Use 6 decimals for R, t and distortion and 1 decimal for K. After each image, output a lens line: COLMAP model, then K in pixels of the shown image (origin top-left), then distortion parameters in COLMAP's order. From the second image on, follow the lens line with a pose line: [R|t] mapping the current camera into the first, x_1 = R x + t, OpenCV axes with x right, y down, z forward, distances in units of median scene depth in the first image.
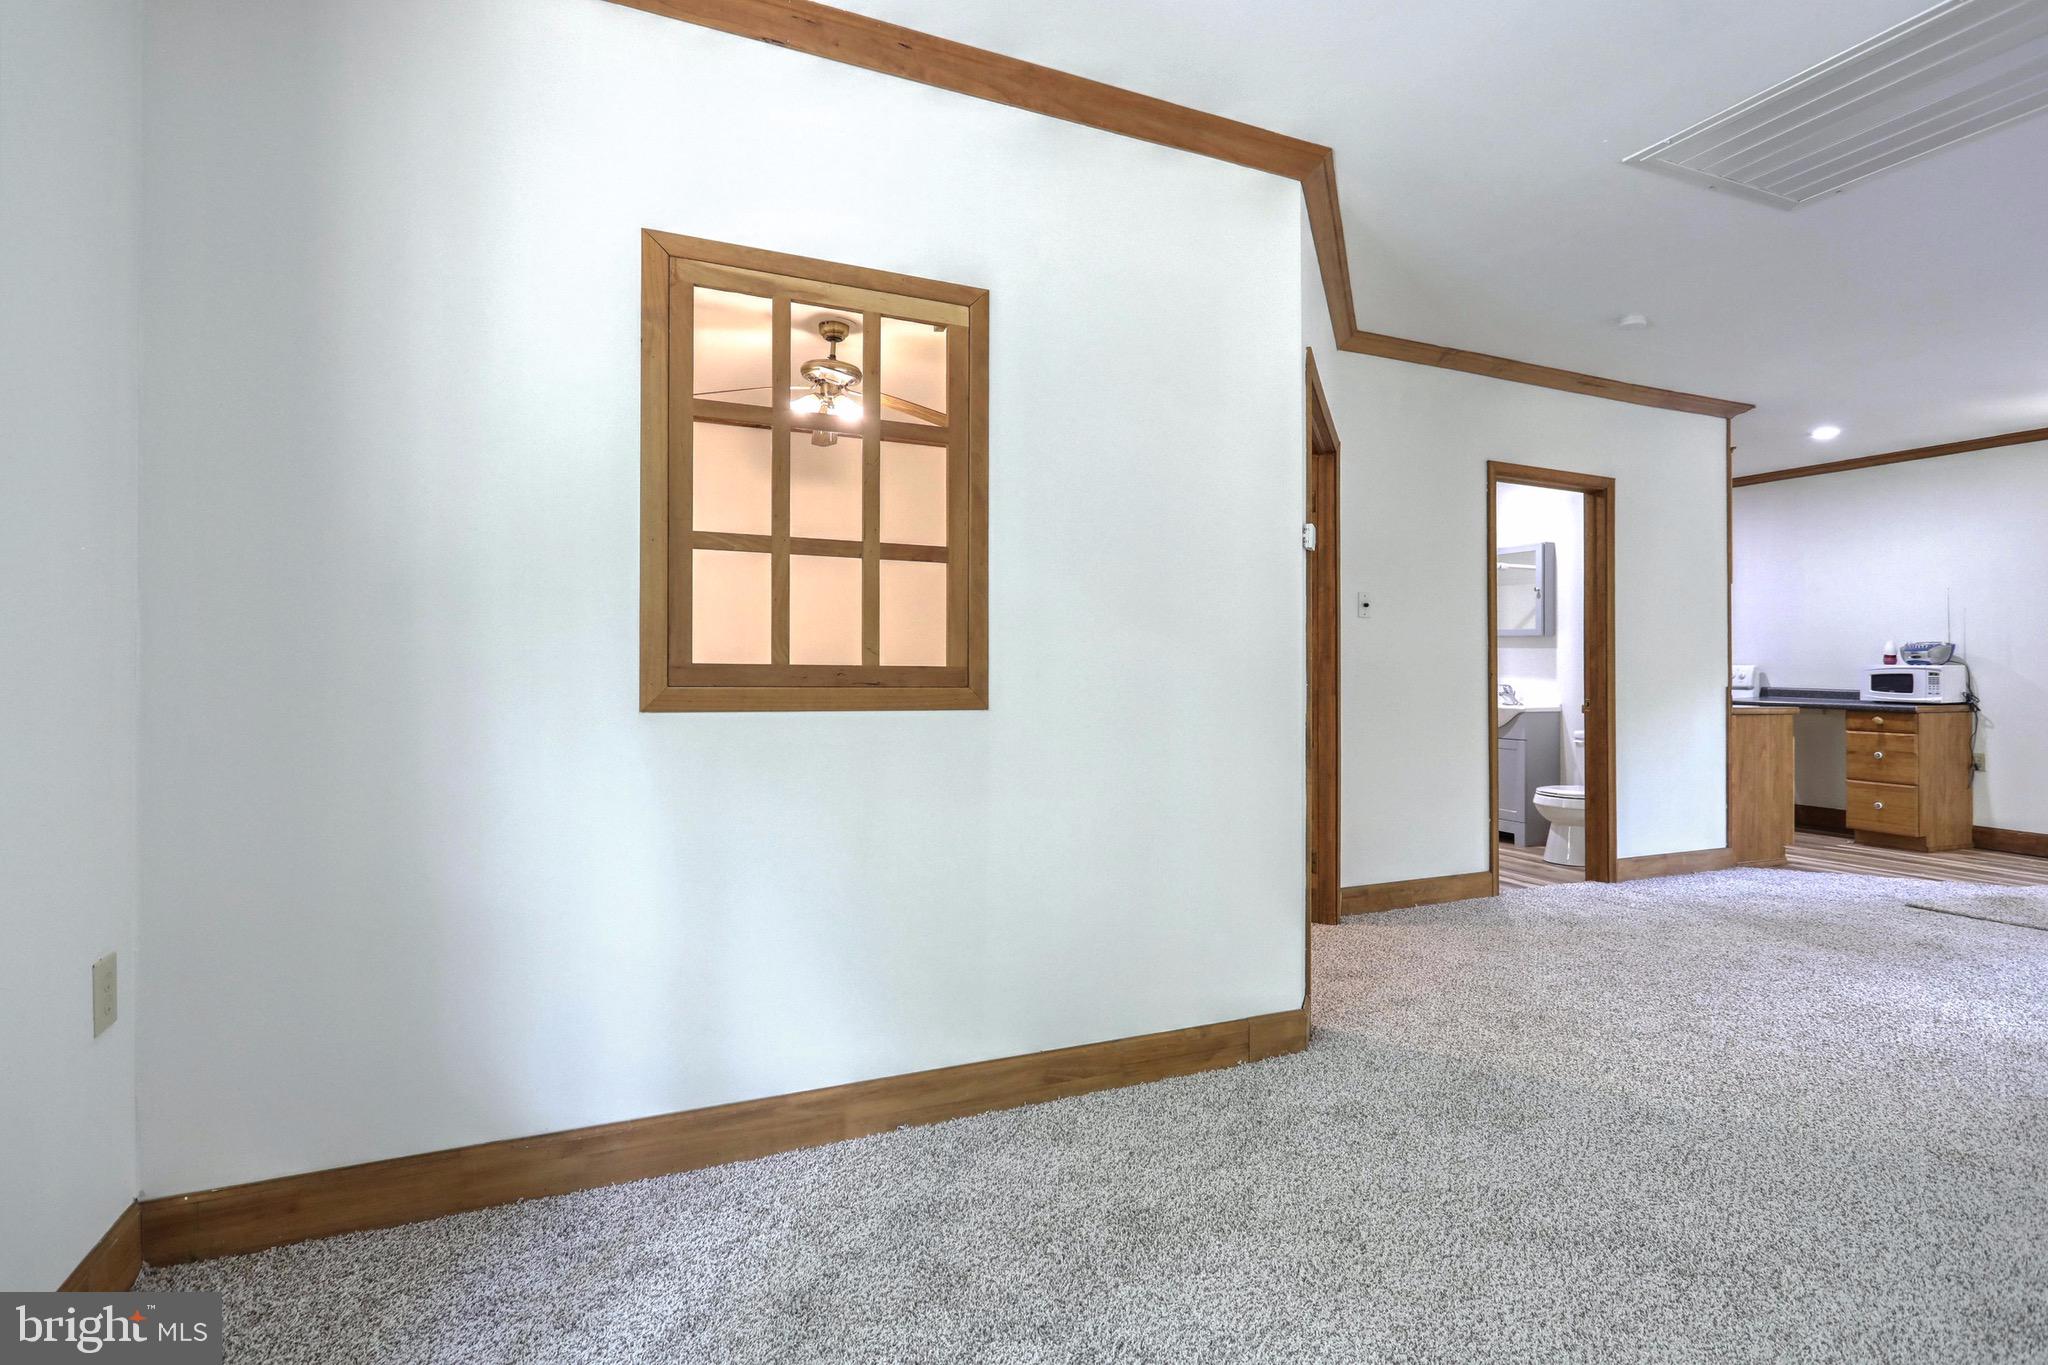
lens RADIAL K [[991.2, 0, 1018.2], [0, 991.2, 686.3], [0, 0, 1]] dist [-0.006596, 0.002203]
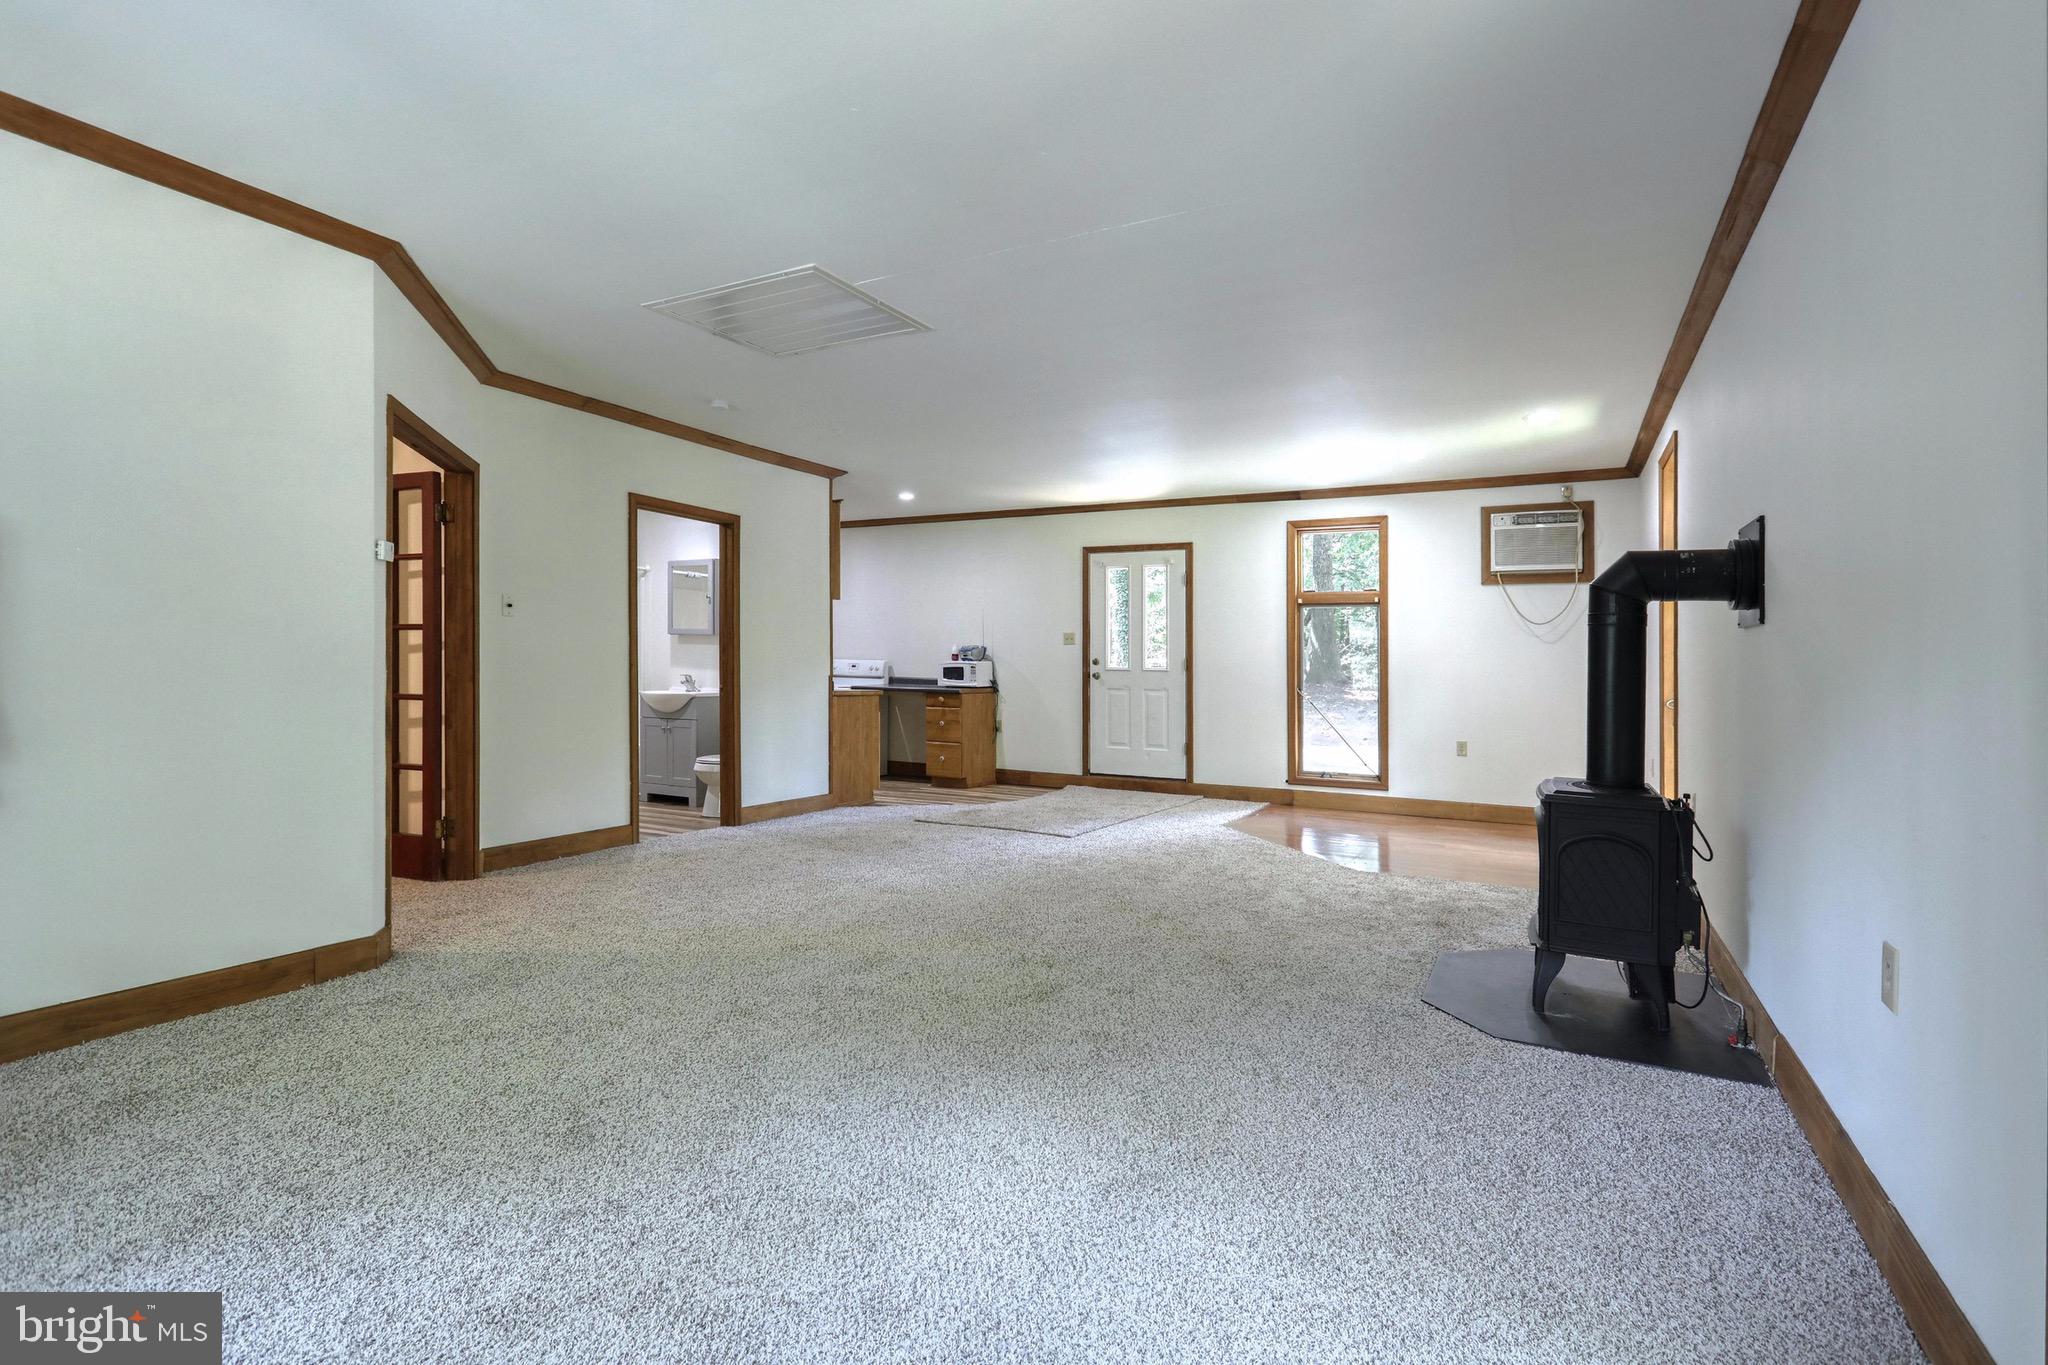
lens RADIAL K [[991.2, 0, 1033.2], [0, 991.2, 674.7], [0, 0, 1]] dist [-0.006596, 0.002203]
pose [[0.780323, -0.000817, 0.625376, 0.086348], [0.004295, 0.999983, -0.004053, 0.006112], [-0.625362, 0.005849, 0.780313, -0.254162]]
